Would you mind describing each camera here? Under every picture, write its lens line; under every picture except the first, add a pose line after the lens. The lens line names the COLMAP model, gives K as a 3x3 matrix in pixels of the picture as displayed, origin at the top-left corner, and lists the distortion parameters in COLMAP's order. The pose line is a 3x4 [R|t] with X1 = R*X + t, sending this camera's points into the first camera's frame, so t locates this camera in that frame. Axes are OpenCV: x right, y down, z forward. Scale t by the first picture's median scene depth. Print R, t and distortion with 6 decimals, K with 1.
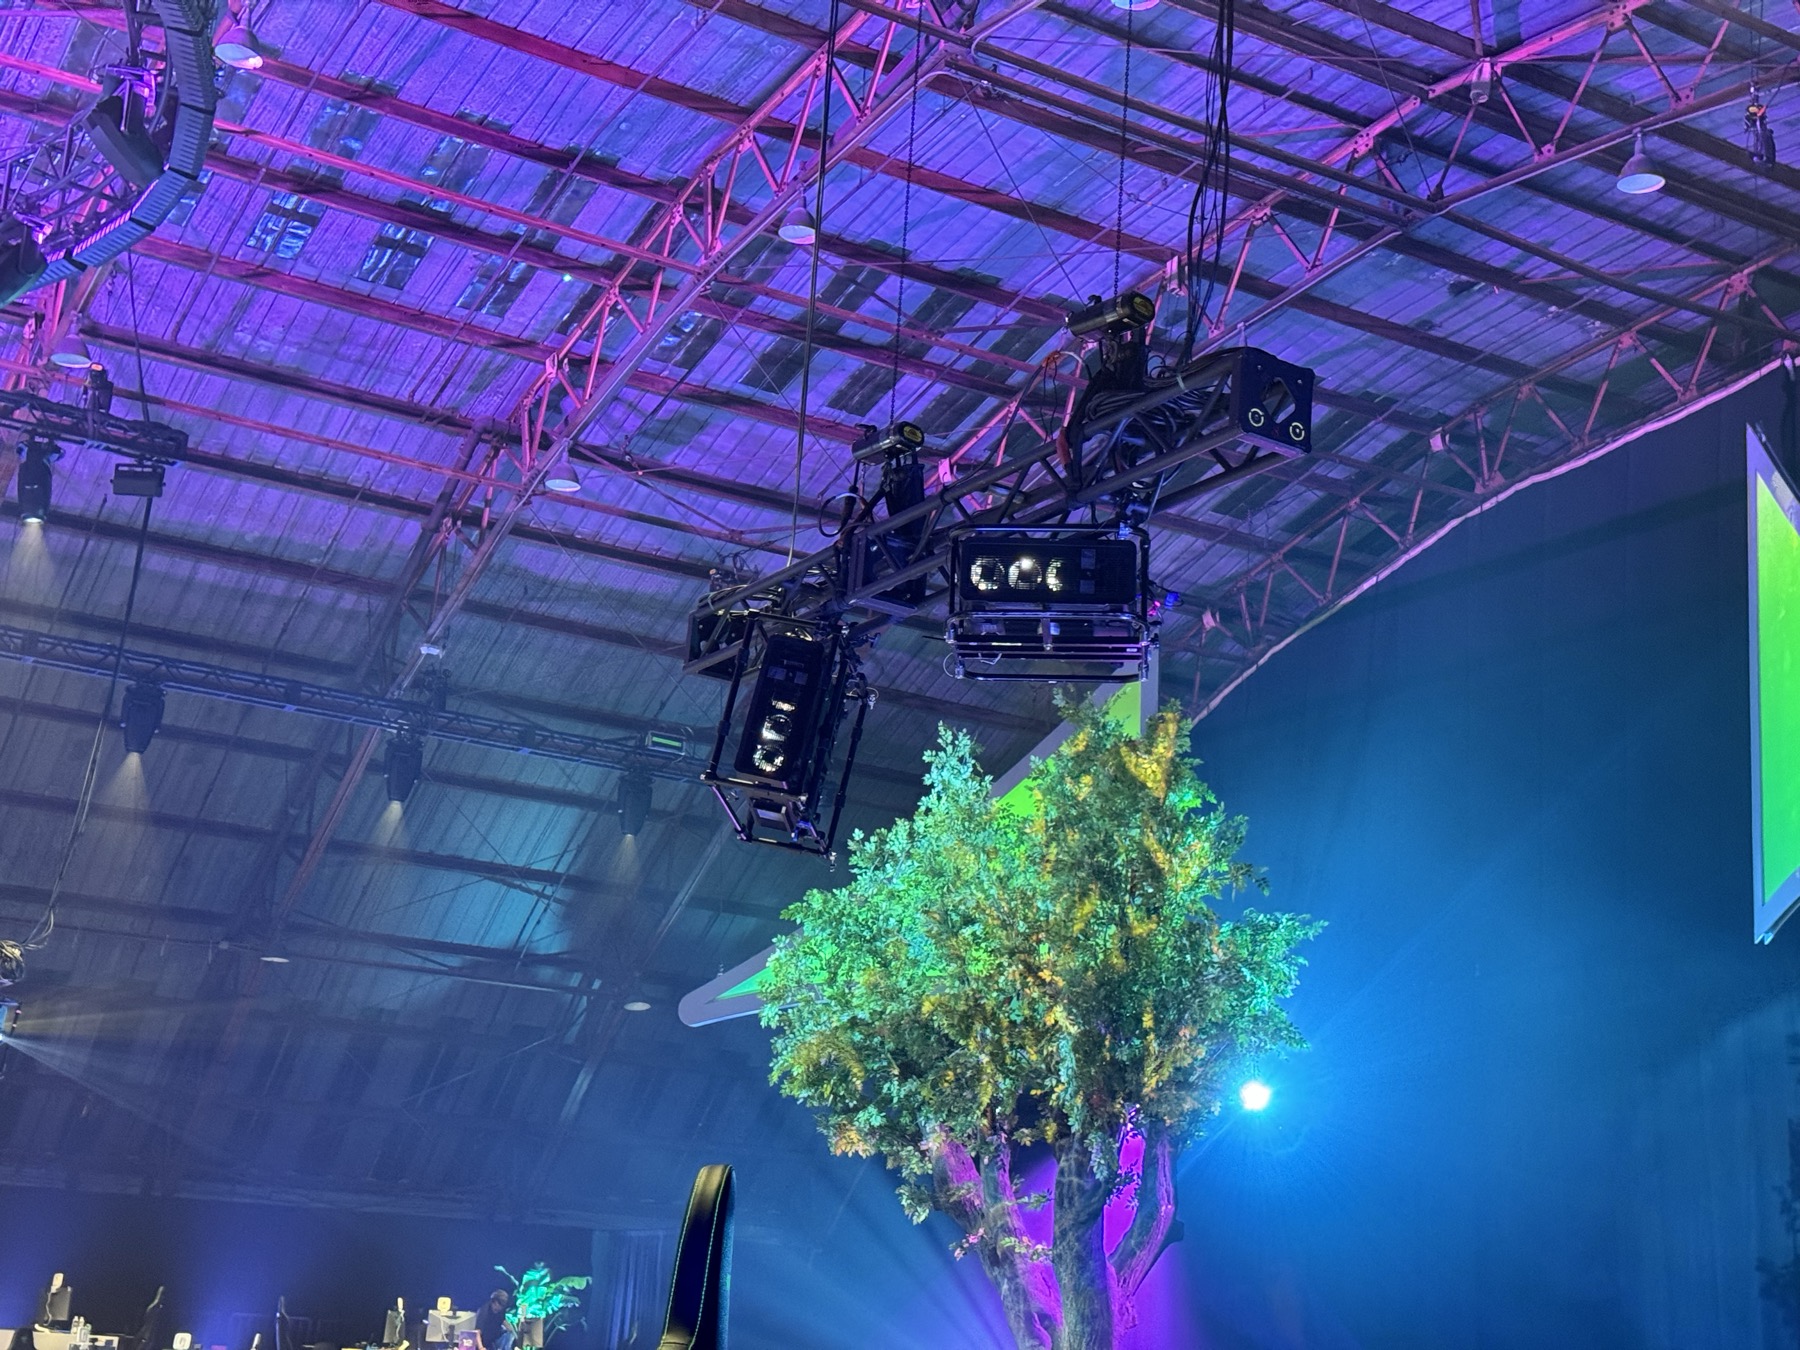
lens RADIAL K [[2503.6, 0, 914.2], [0, 2503.6, 671.7], [0, 0, 1]] dist [0.133212, 0.000000]
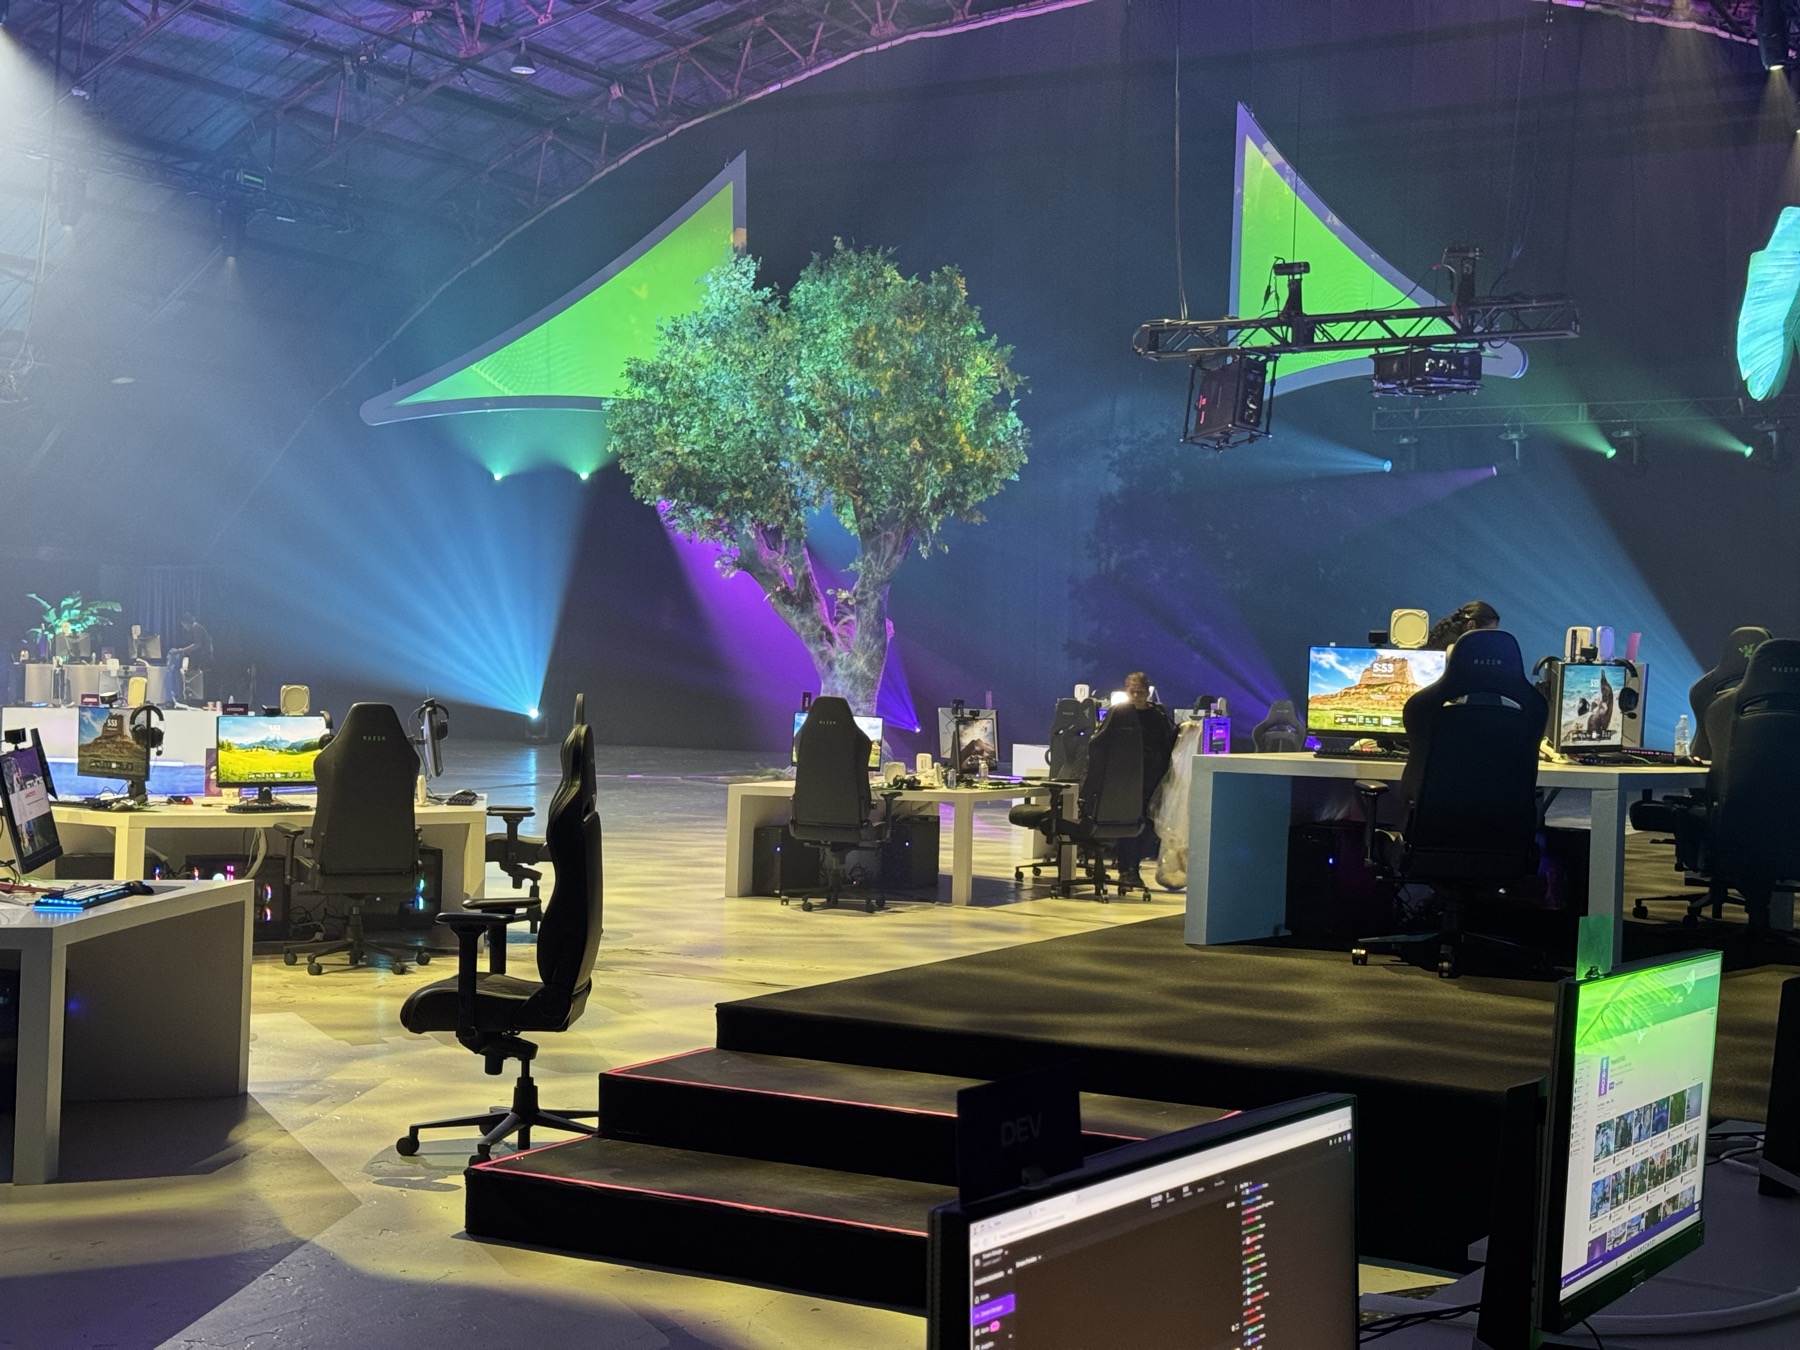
lens RADIAL K [[2503.6, 0, 902.0], [0, 2503.6, 689.9], [0, 0, 1]] dist [0.133212, 0.000000]
pose [[0.867309, -0.048011, 0.495449, -0.468646], [-0.097988, 0.959394, 0.264503, -0.094932], [-0.488030, -0.277954, 0.827386, -0.252032]]
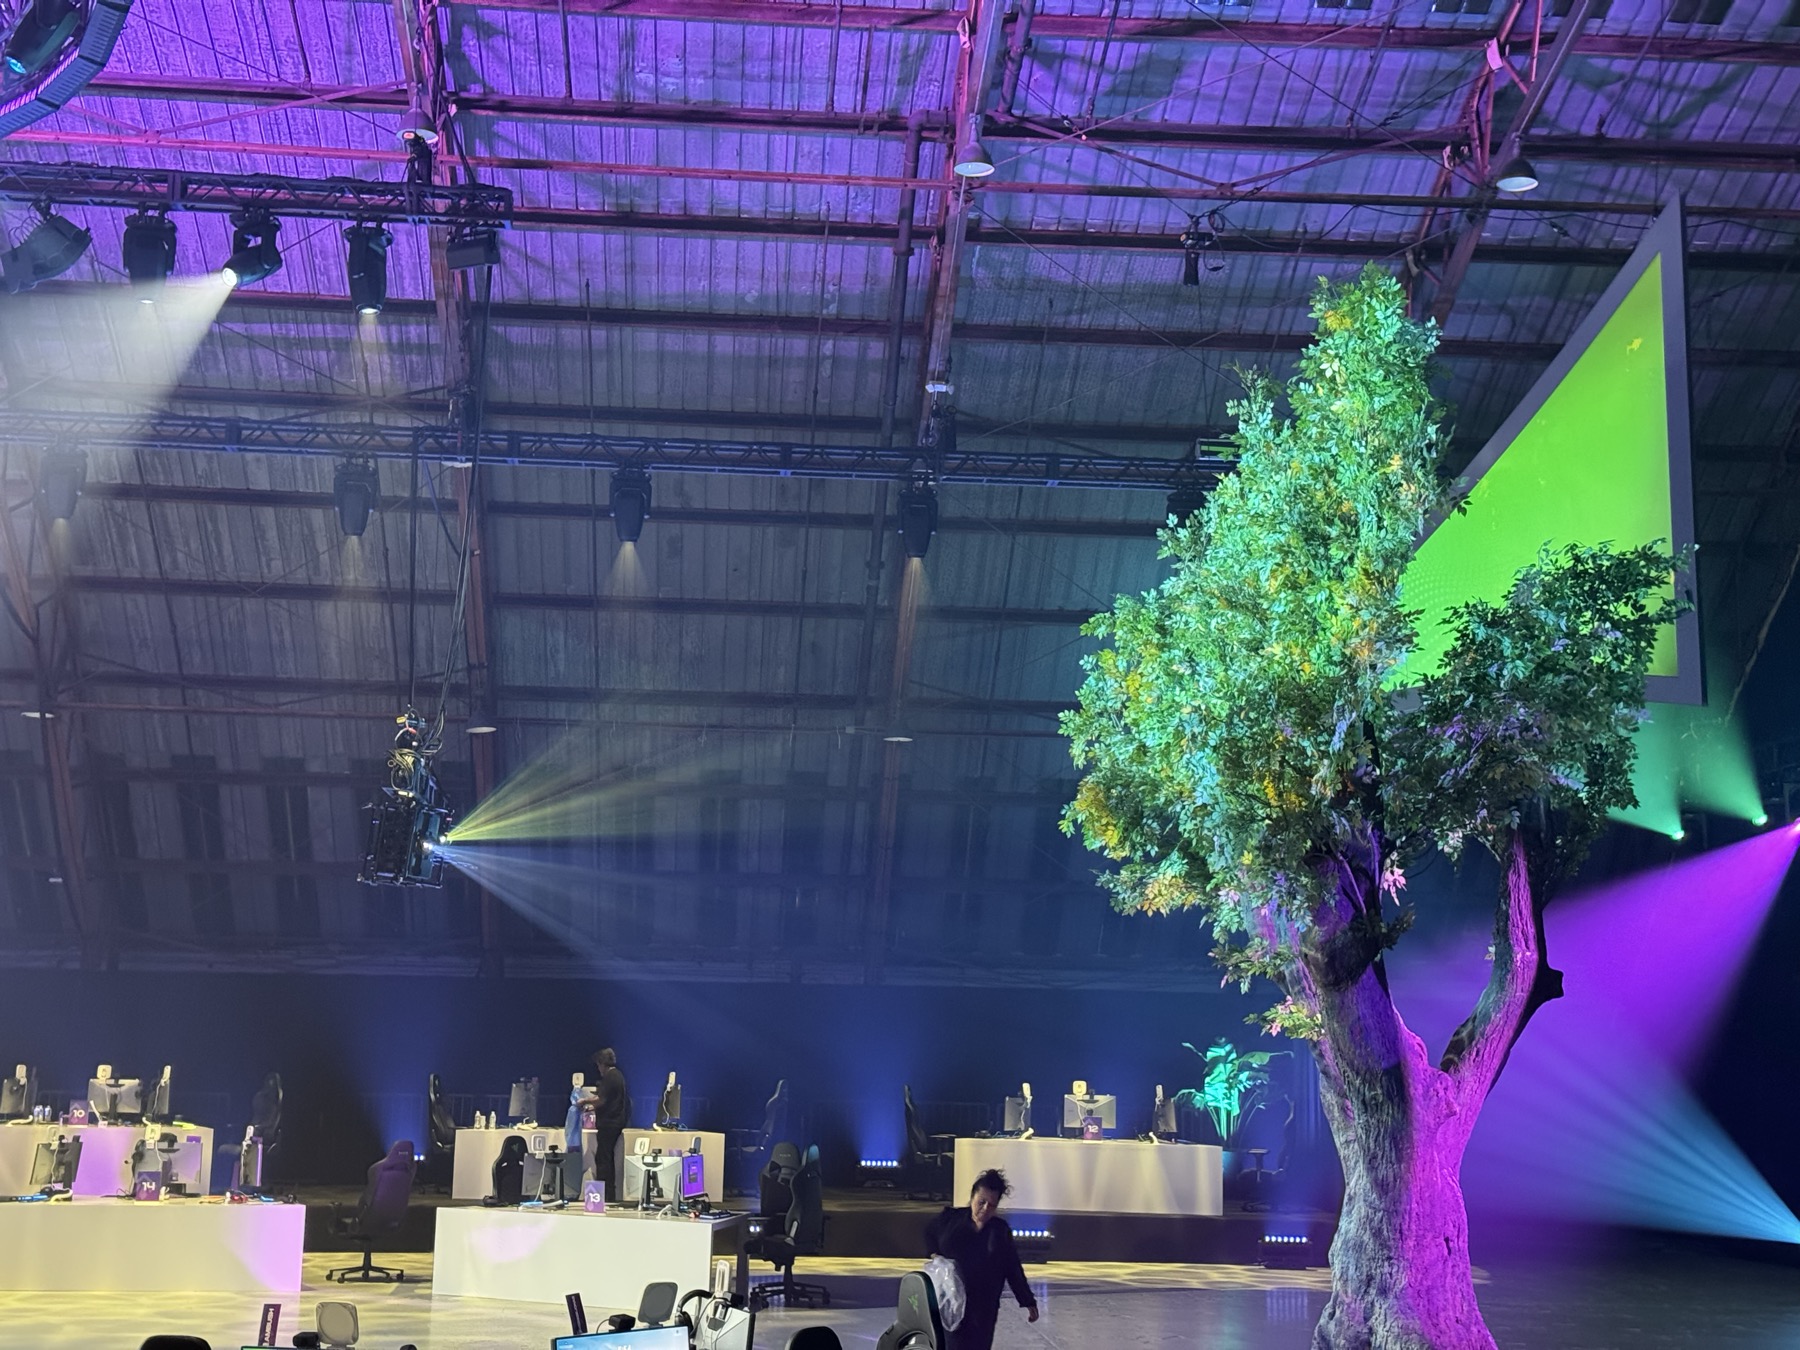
lens RADIAL K [[2503.6, 0, 890.4], [0, 2503.6, 698.5], [0, 0, 1]] dist [0.133212, 0.000000]
pose [[0.890480, -0.108511, -0.441894, 0.181585], [0.152539, 0.986142, 0.065232, 0.040825], [0.428692, -0.125494, 0.894692, 0.175378]]
